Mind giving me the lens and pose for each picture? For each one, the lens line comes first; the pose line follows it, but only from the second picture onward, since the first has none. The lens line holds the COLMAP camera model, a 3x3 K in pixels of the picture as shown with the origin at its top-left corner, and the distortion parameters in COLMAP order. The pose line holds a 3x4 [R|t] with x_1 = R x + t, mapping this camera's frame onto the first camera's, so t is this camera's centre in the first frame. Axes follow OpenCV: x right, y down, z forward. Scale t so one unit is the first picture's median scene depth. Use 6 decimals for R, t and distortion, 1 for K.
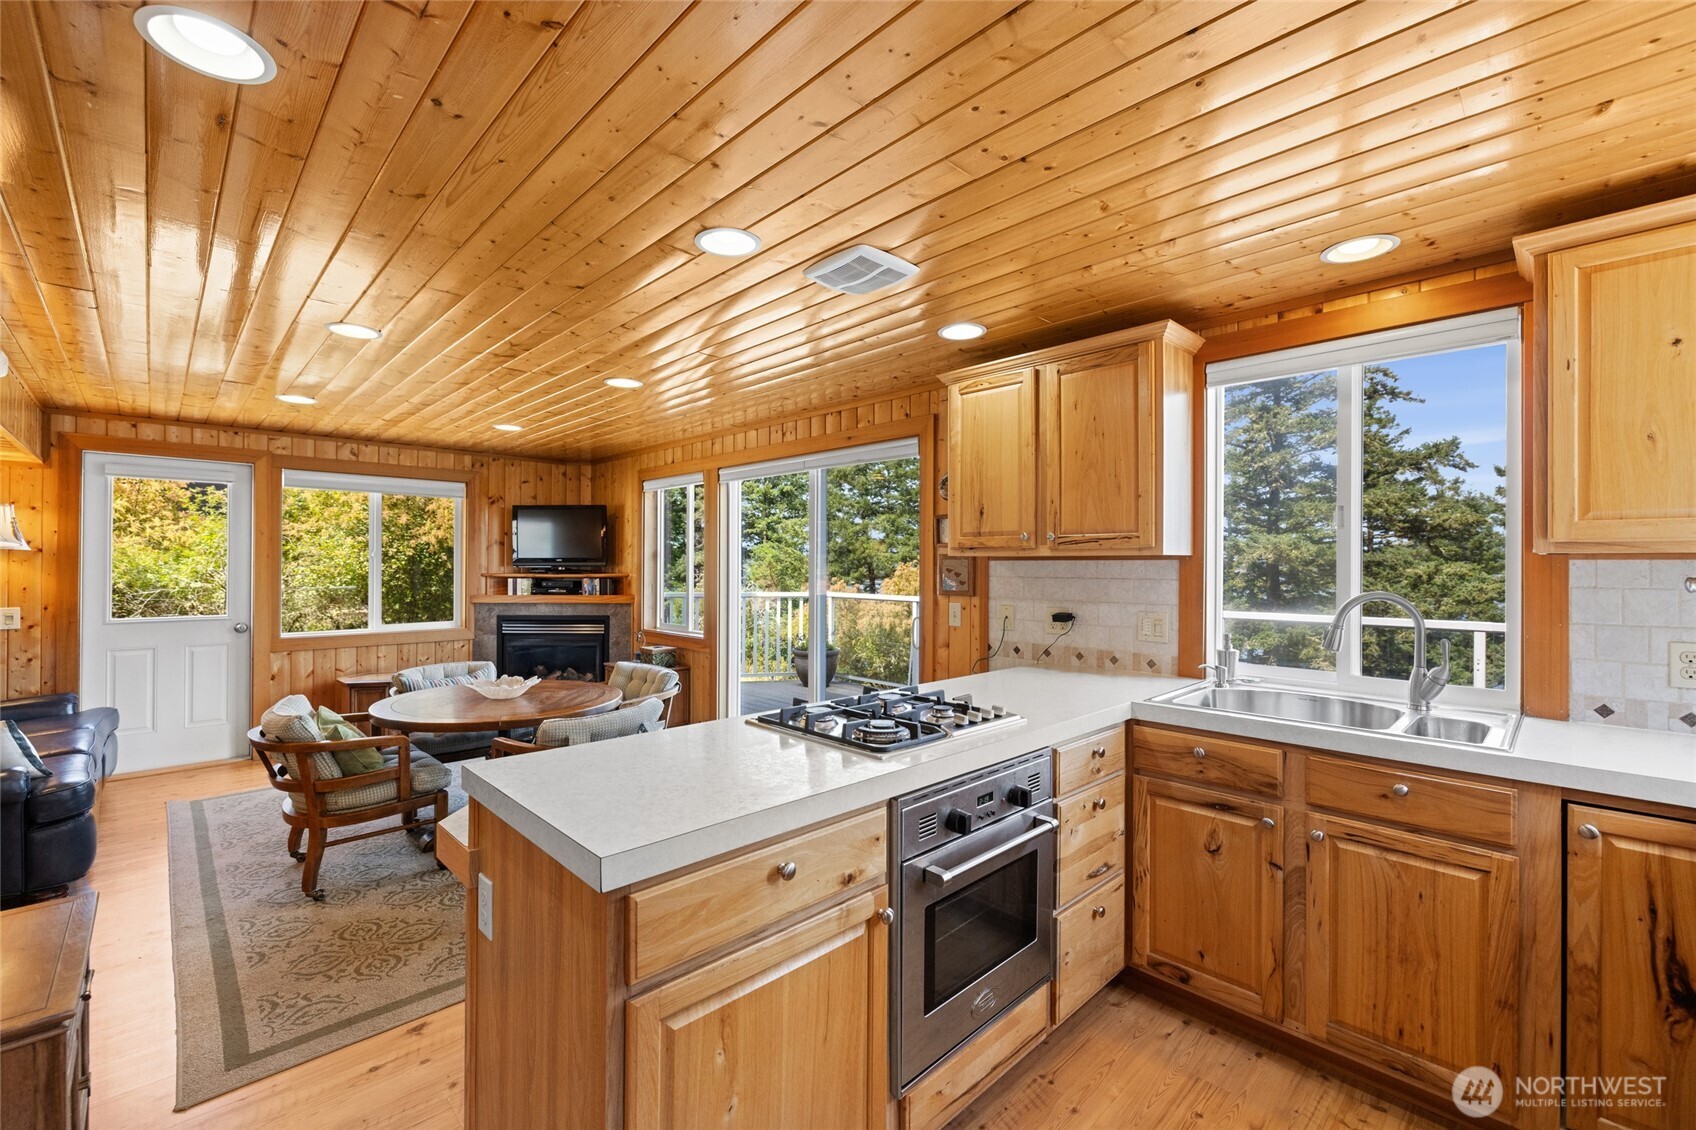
lens RADIAL K [[614.8, 0, 754.6], [0, 614.8, 567.8], [0, 0, 1]] dist [0.000857, -0.000205]
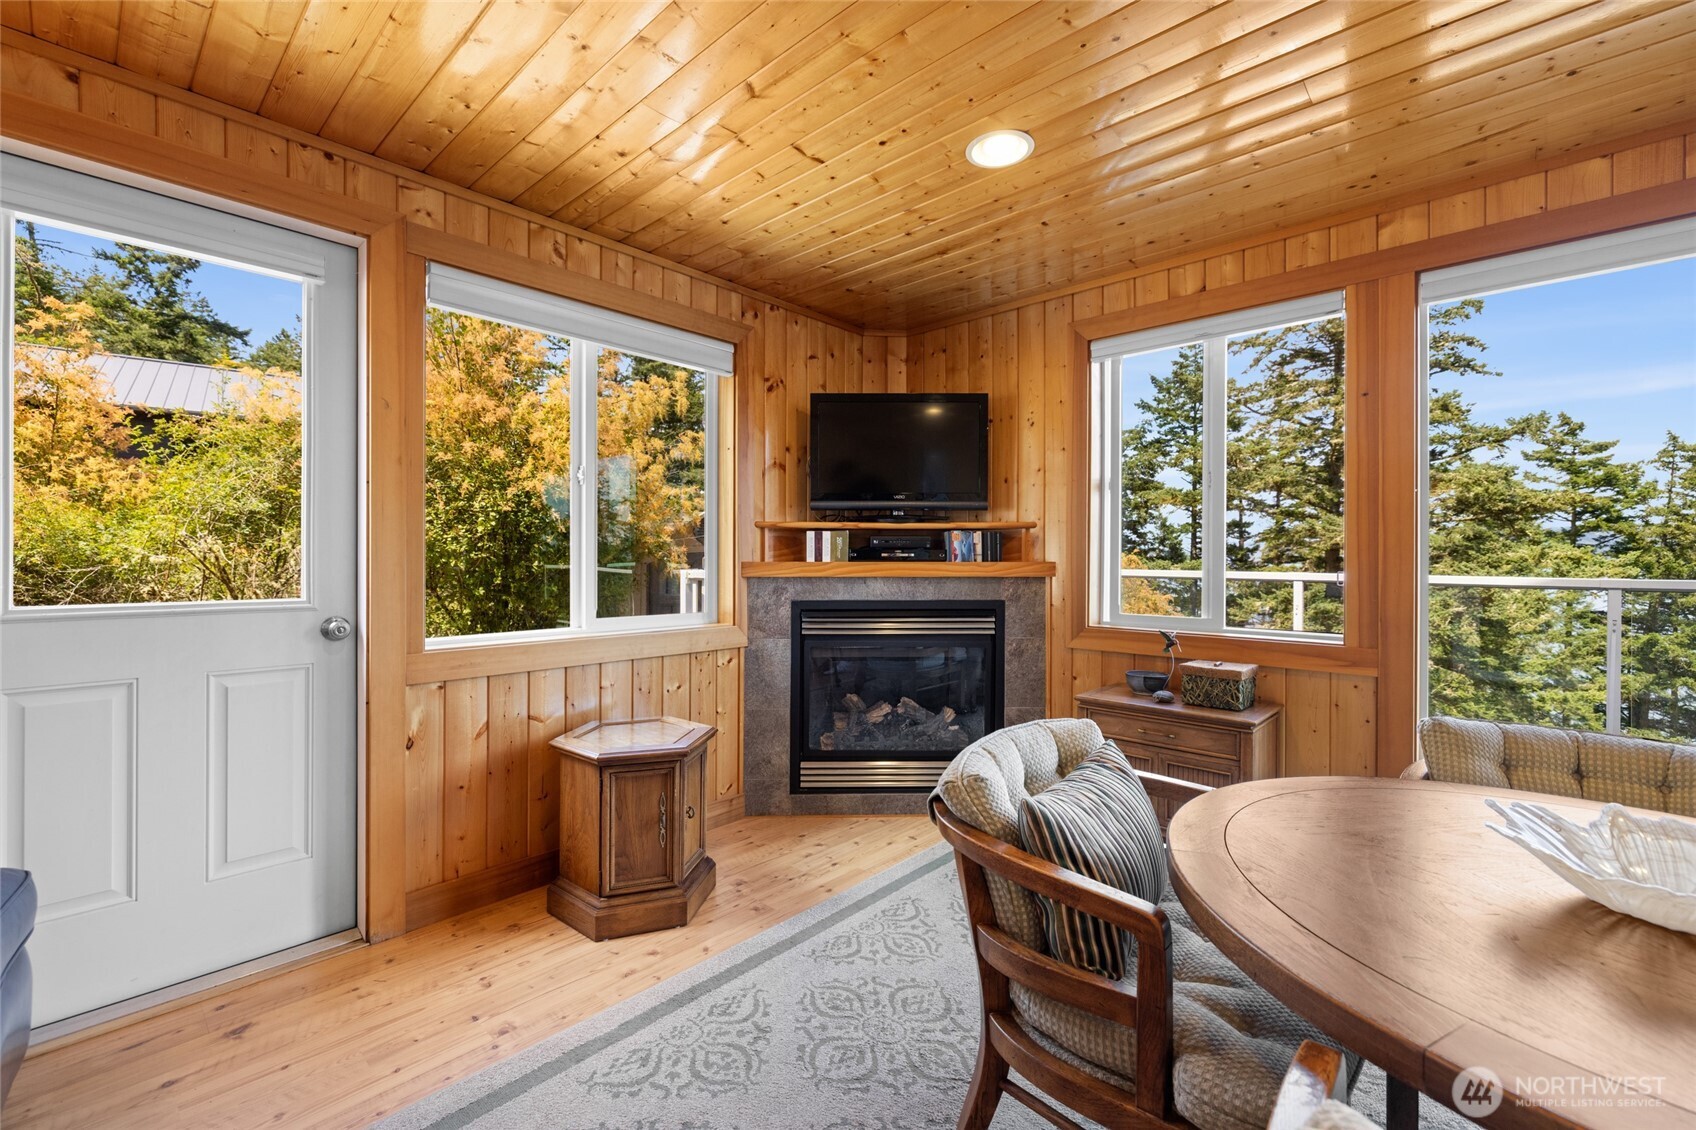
lens RADIAL K [[709.1, 0, 831.8], [0, 709.1, 557.0], [0, 0, 1]] dist [0.000389, -0.000197]
pose [[0.999084, 0.000200, 0.042783, -0.409039], [-0.000538, 0.999969, 0.007896, 0.035215], [-0.042780, -0.007912, 0.999053, 0.396076]]
